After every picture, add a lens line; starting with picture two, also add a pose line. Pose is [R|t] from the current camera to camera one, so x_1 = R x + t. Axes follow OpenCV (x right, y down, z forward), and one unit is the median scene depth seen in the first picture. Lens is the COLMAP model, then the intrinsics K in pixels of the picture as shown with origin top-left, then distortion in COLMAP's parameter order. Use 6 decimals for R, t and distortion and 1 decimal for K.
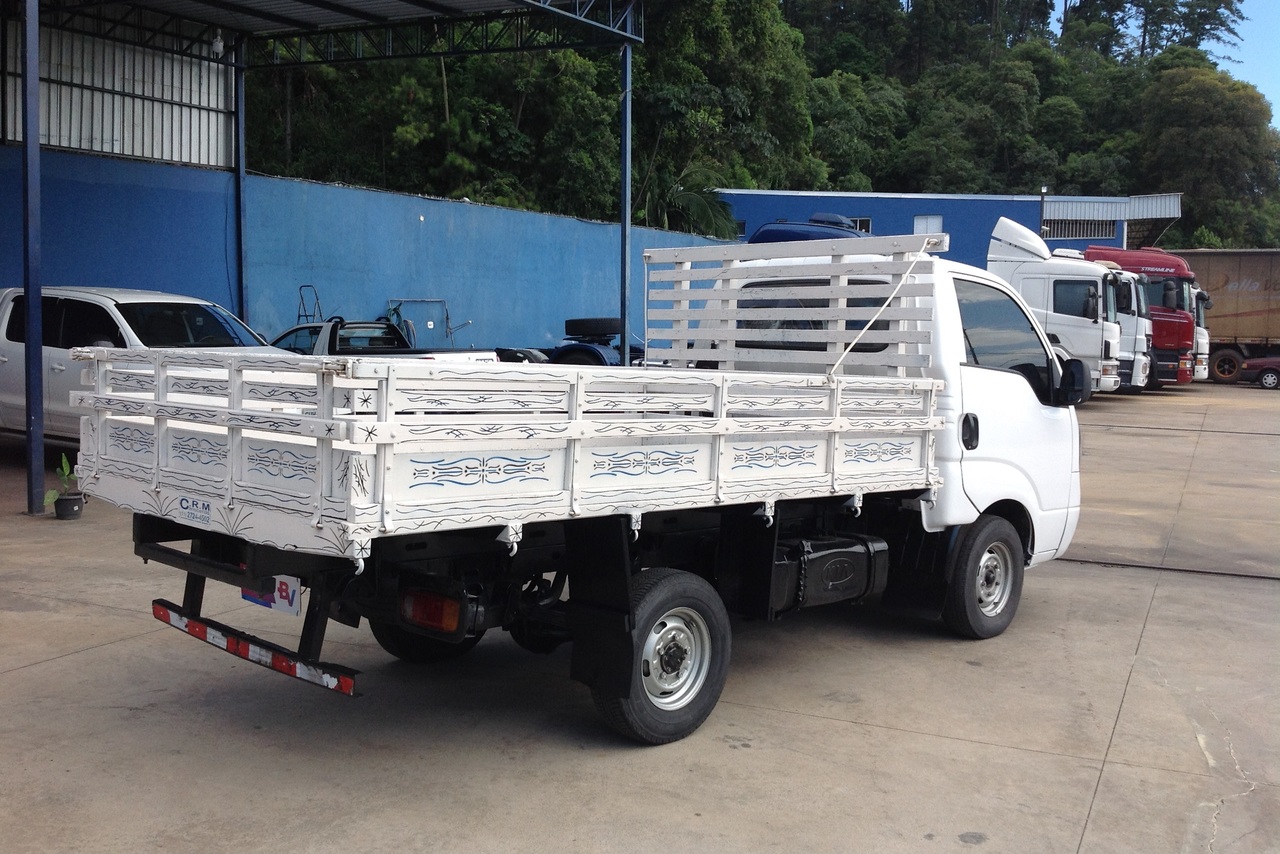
lens RADIAL K [[1254.3, 0, 637.7], [0, 1254.3, 423.4], [0, 0, 1]] dist [0.154265, -0.362314]
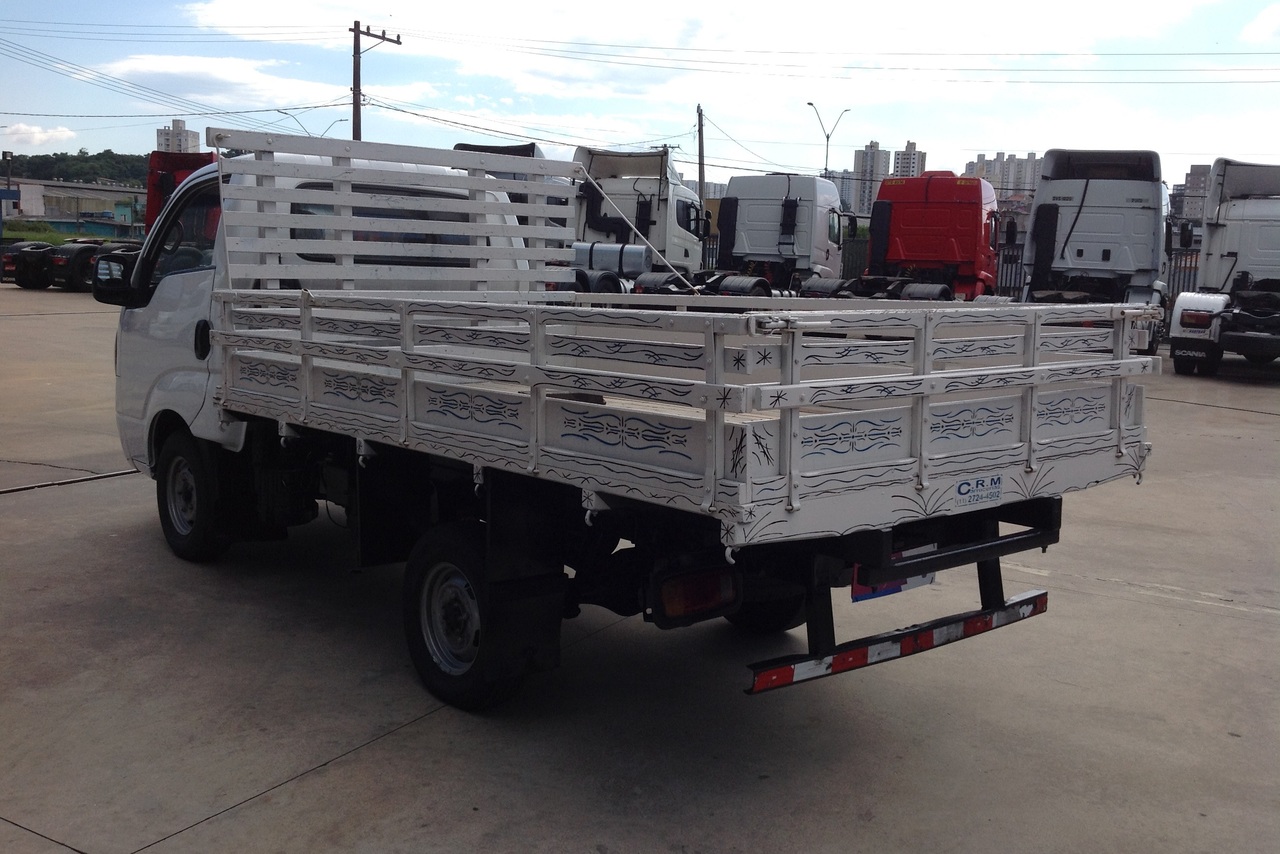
lens RADIAL K [[1254.3, 0, 637.7], [0, 1254.3, 423.4], [0, 0, 1]] dist [0.154265, -0.362314]
pose [[0.065914, -0.153093, 0.986011, -1.170476], [0.040624, 0.987752, 0.150648, -0.113048], [-0.996998, 0.030126, 0.071326, 1.132431]]
